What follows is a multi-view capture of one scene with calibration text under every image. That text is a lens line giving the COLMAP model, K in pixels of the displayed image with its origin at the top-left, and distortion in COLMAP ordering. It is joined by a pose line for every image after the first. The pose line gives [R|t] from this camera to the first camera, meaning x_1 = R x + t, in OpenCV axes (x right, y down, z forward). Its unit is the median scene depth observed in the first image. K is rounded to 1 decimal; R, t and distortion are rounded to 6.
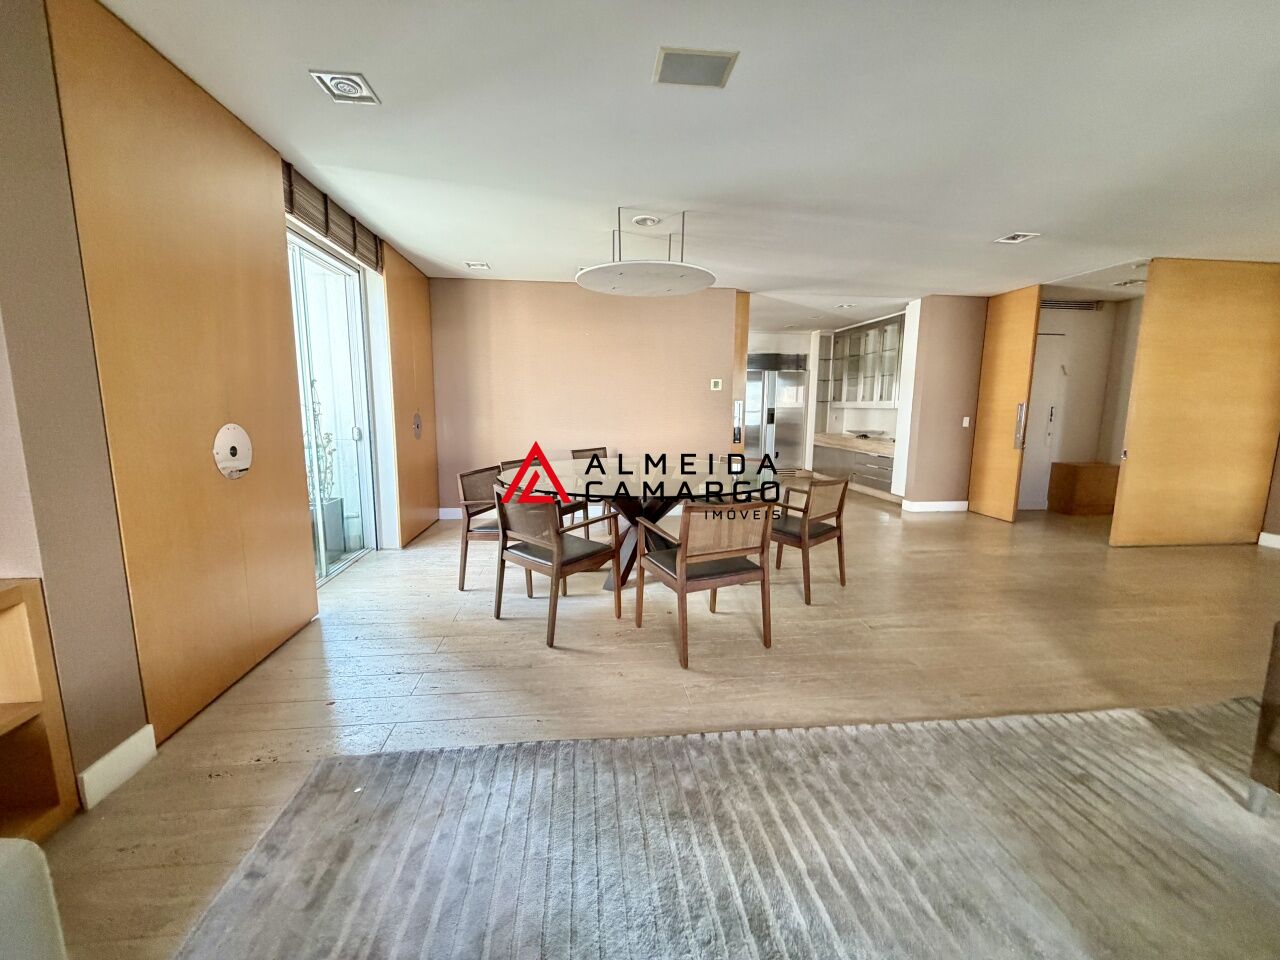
lens RADIAL K [[509.4, 0, 637.6], [0, 509.4, 480.6], [0, 0, 1]] dist [-0.004380, 0.000167]
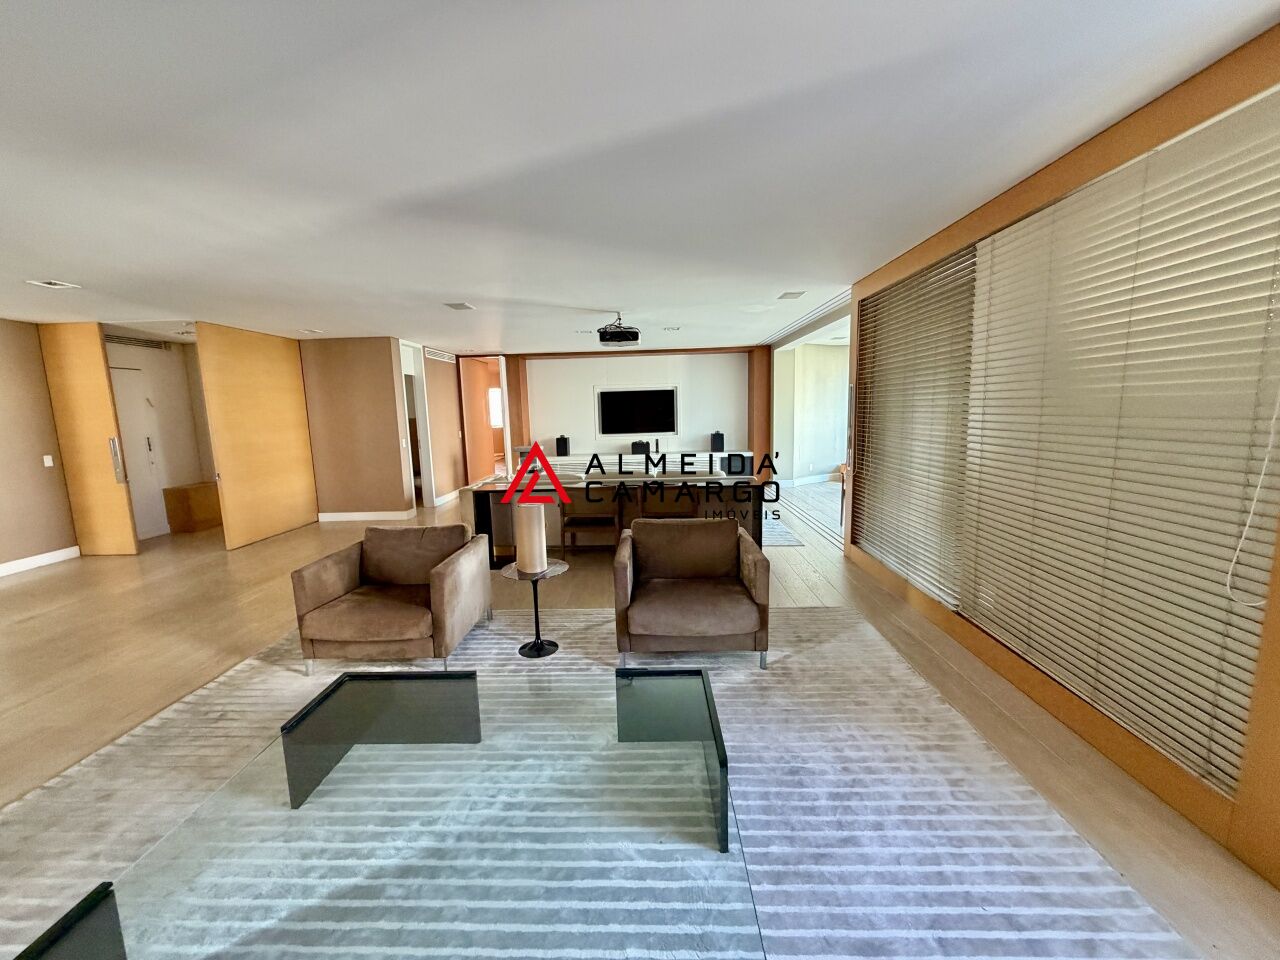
lens RADIAL K [[509.4, 0, 639.4], [0, 509.4, 484.7], [0, 0, 1]] dist [-0.004380, 0.000167]
pose [[0.141193, -0.156052, 0.977605, -0.237497], [0.167255, 0.977063, 0.131809, -0.050311], [-0.975751, 0.144899, 0.164055, -0.437051]]
